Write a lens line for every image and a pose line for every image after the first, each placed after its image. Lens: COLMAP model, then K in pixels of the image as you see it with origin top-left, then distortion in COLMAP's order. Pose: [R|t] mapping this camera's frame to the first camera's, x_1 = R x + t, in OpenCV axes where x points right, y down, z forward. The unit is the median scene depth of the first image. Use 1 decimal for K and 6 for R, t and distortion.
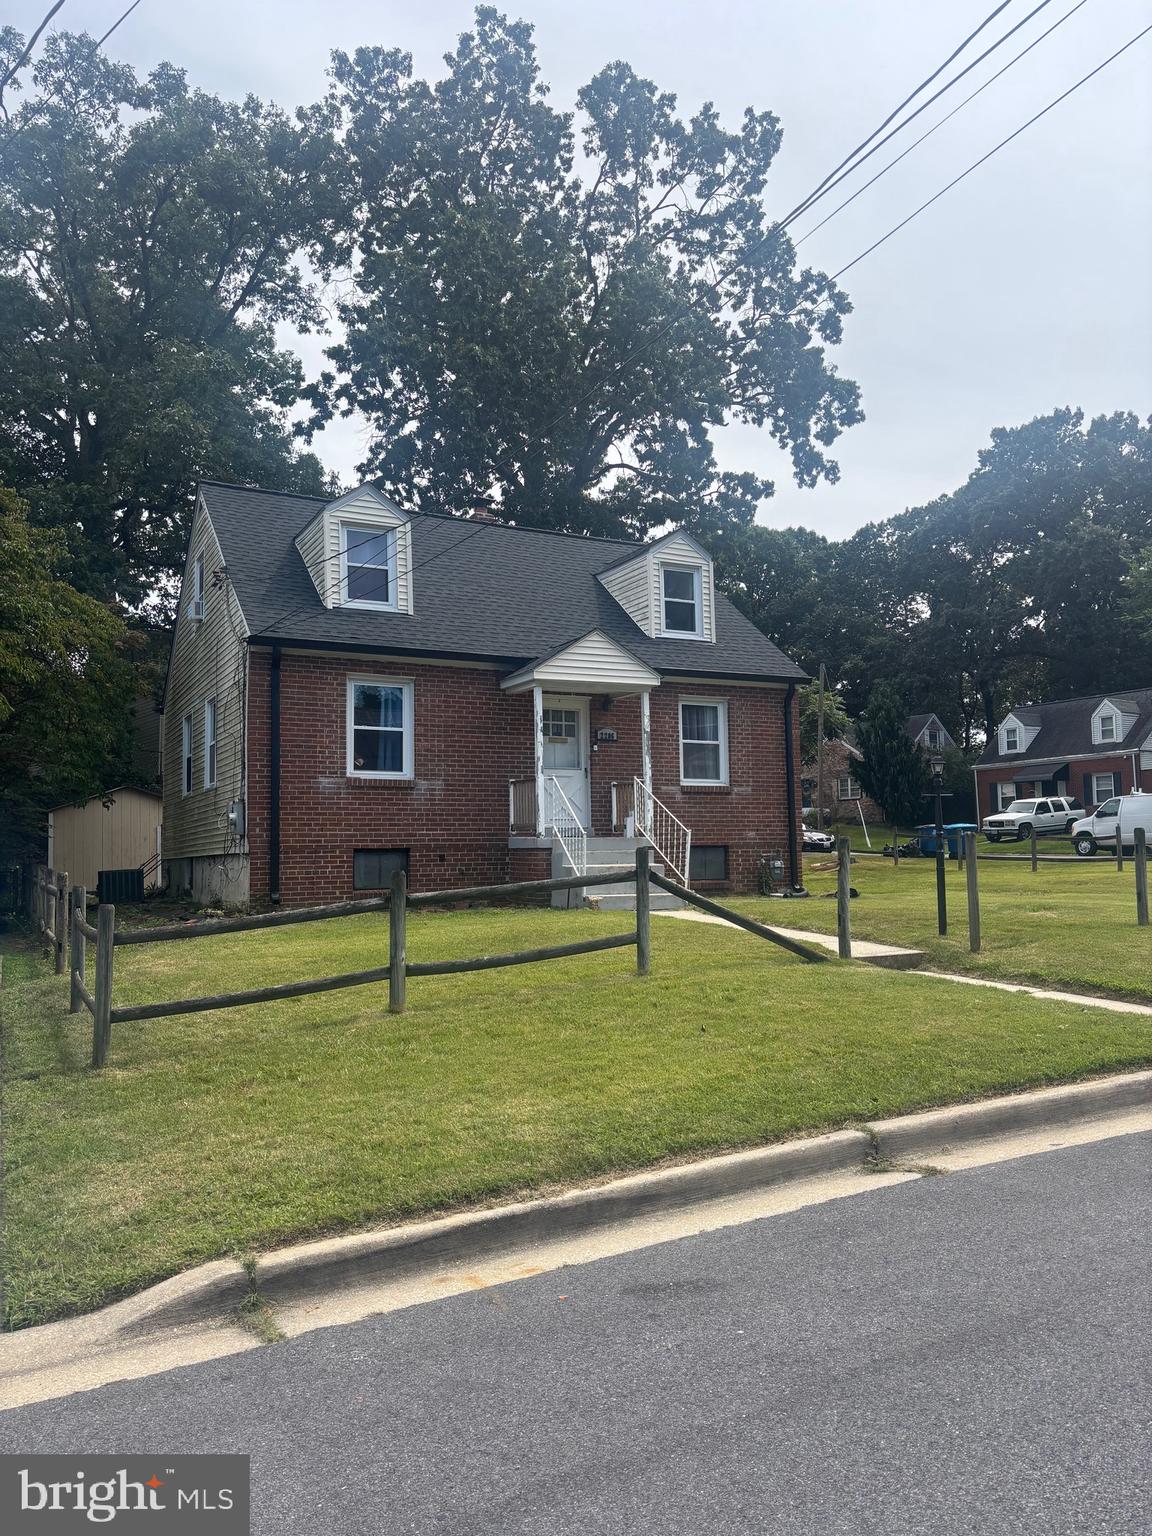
lens RADIAL K [[1160.6, 0, 598.6], [0, 1160.6, 754.1], [0, 0, 1]] dist [0.055369, -0.061504]
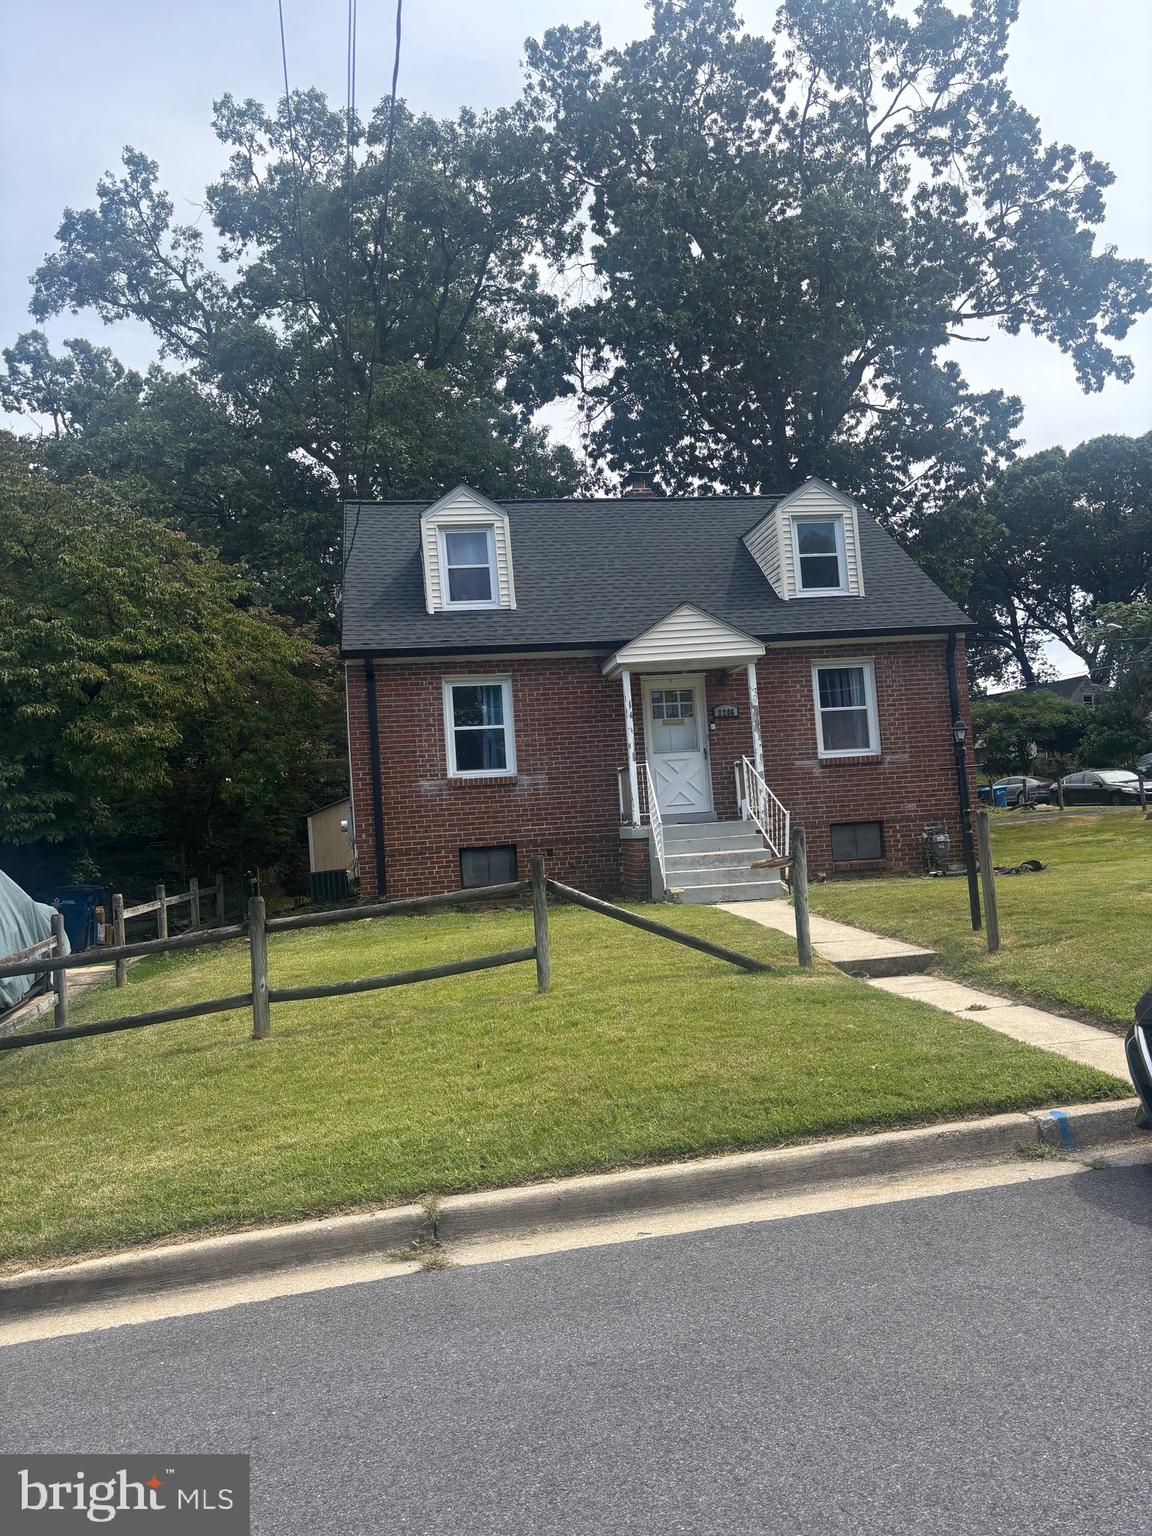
lens RADIAL K [[1160.6, 0, 572.8], [0, 1160.6, 765.9], [0, 0, 1]] dist [0.055369, -0.061504]
pose [[0.943578, -0.070994, -0.323452, 0.179327], [0.083098, 0.996258, 0.023746, -0.005325], [0.320556, -0.049284, 0.945947, 0.062814]]
